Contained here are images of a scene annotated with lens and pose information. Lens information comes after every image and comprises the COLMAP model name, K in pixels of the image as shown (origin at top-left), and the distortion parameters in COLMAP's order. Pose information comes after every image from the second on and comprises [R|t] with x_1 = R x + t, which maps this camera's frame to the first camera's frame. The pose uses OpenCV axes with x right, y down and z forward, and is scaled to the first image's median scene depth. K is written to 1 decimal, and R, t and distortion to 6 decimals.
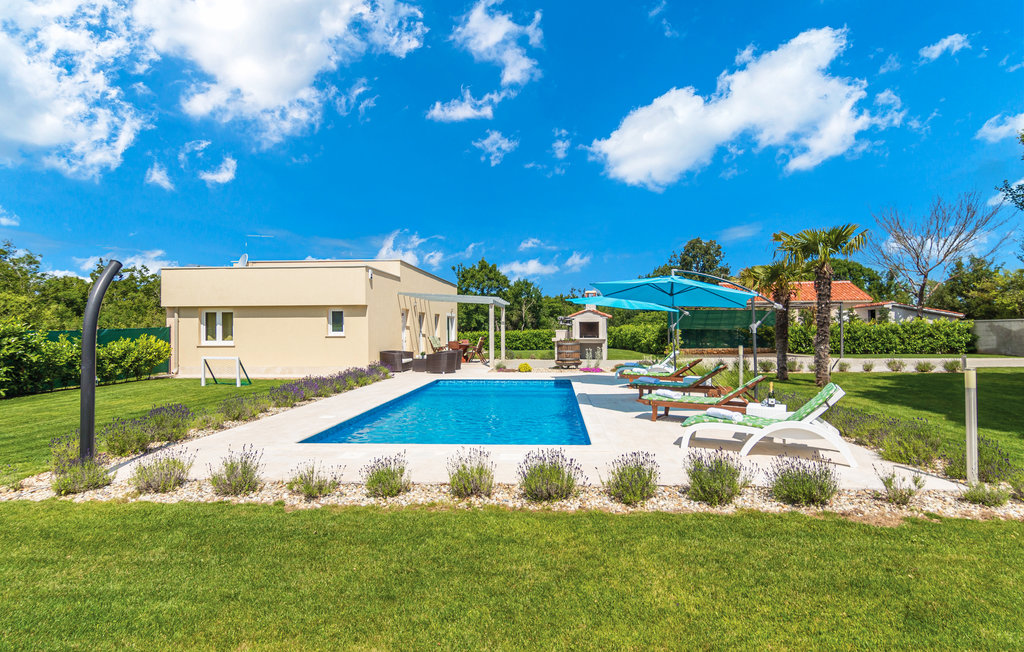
lens RADIAL K [[531.2, 0, 516.3], [0, 531.2, 324.5], [0, 0, 1]] dist [0.000237, -0.002008]
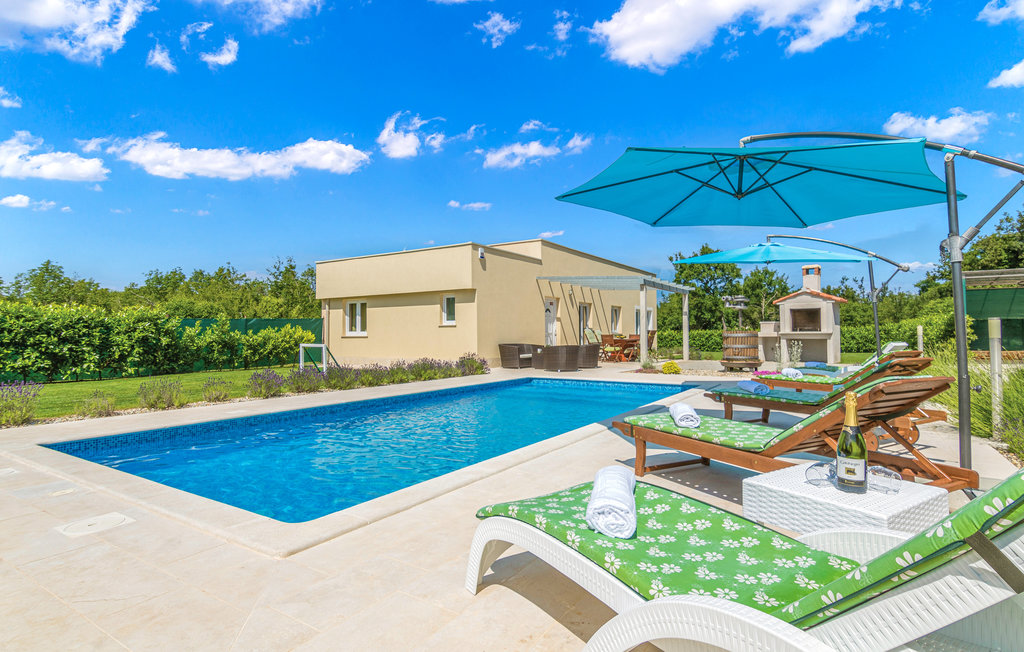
lens RADIAL K [[531.2, 0, 508.1], [0, 531.2, 324.8], [0, 0, 1]] dist [0.000237, -0.002008]
pose [[0.875737, -0.007356, -0.482733, 0.169189], [0.002336, 0.999937, -0.010999, 0.029676], [0.482783, 0.008504, 0.875699, 0.259828]]
